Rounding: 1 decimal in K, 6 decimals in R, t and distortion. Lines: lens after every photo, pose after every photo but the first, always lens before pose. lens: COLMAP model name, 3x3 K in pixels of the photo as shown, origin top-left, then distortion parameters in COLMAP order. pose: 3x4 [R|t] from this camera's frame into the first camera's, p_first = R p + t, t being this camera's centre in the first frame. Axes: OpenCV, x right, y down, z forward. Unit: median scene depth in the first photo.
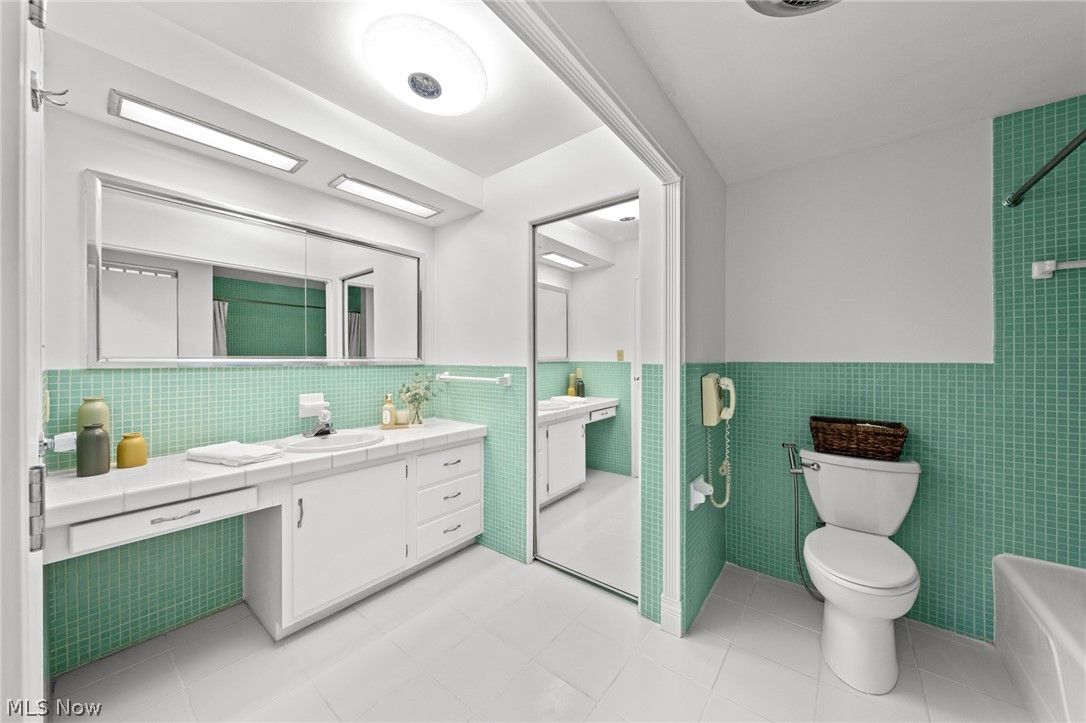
lens RADIAL K [[381.0, 0, 542.5], [0, 381.0, 358.5], [0, 0, 1]] dist [-0.003048, -0.000134]
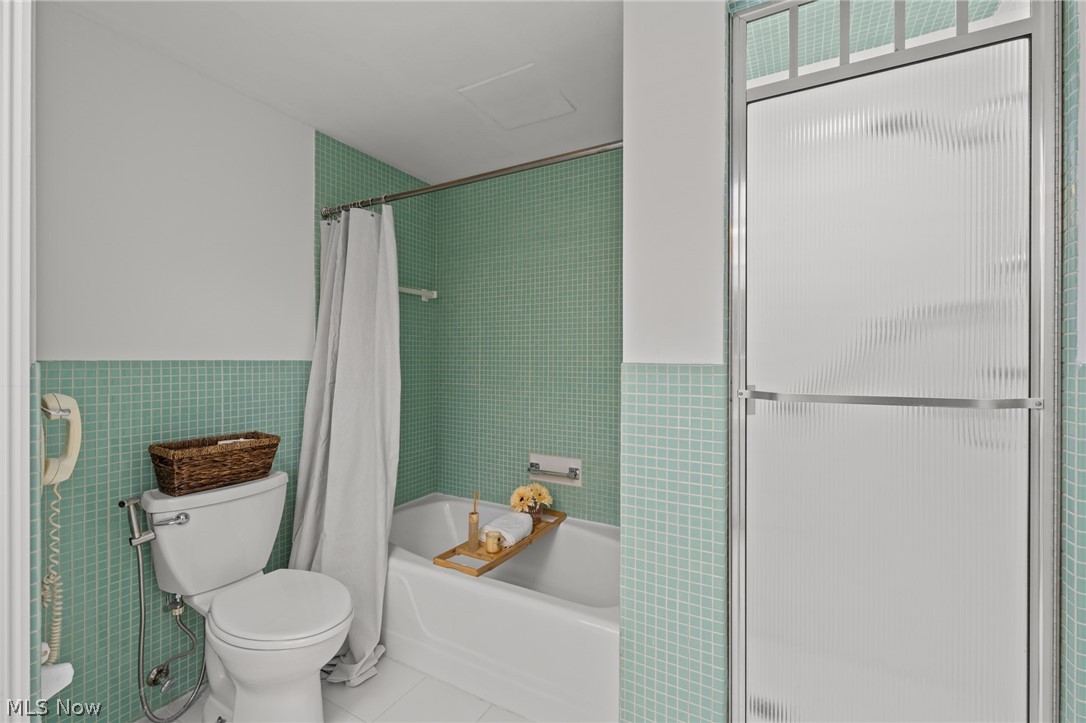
lens RADIAL K [[462.4, 0, 542.7], [0, 462.4, 359.6], [0, 0, 1]] dist [-0.000375, -0.000019]
pose [[-0.163029, 0.001641, 0.986620, -0.164346], [-0.000801, 0.999998, -0.001795, 0.010154], [-0.986621, -0.001083, -0.163027, 0.495663]]
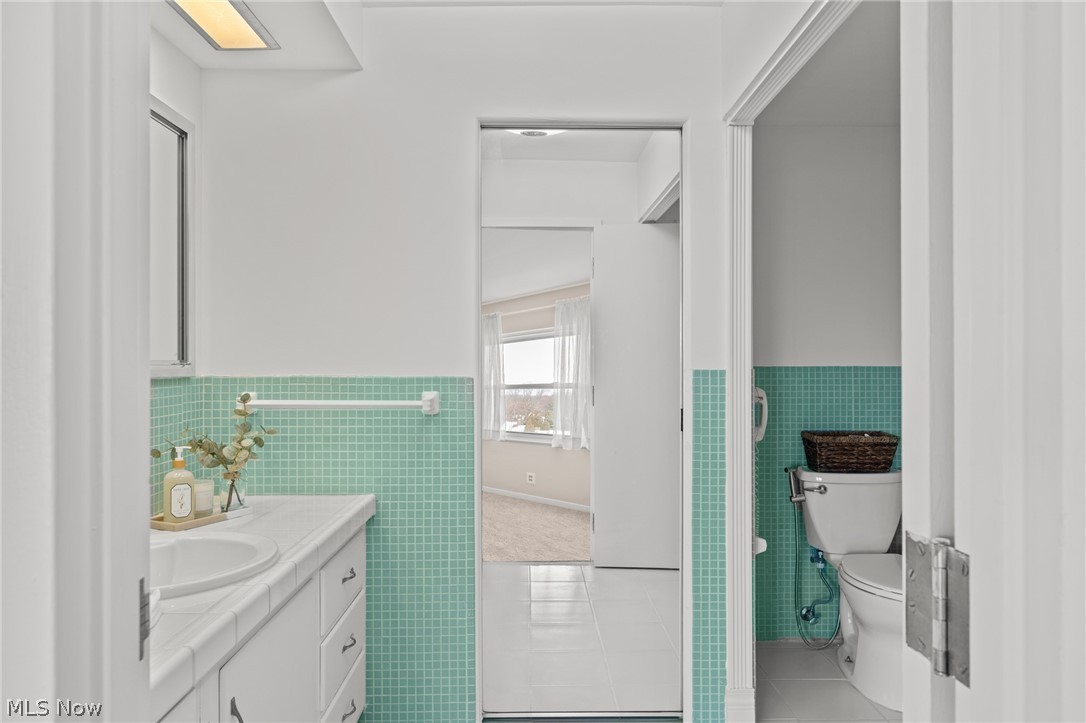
lens RADIAL K [[723.7, 0, 543.0], [0, 723.7, 361.5], [0, 0, 1]] dist [0.001740, 0.001278]
pose [[0.773106, -0.002042, 0.634273, -0.753471], [0.001020, 0.999998, 0.001976, -0.004333], [-0.634276, -0.000881, 0.773107, 0.142275]]
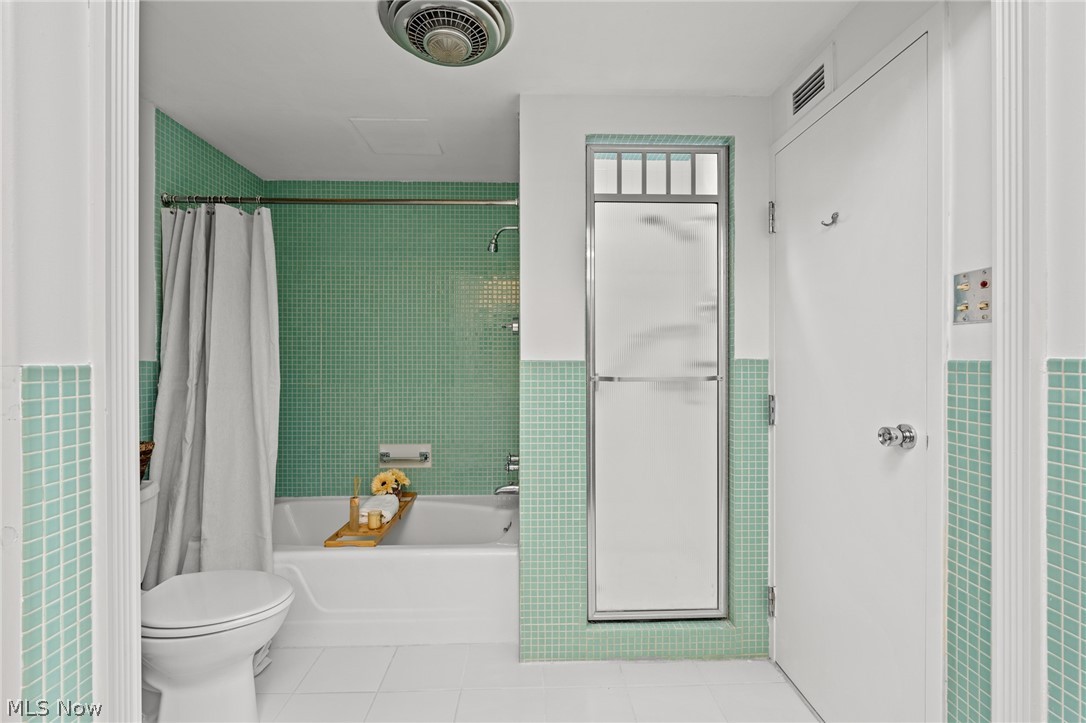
lens RADIAL K [[476.1, 0, 541.6], [0, 476.1, 359.9], [0, 0, 1]] dist [0.000487, -0.000246]
pose [[-0.645607, 0.001313, 0.763669, -0.319062], [0.004734, 0.999986, 0.002284, 0.010475], [-0.763655, 0.005090, -0.645604, 0.883513]]
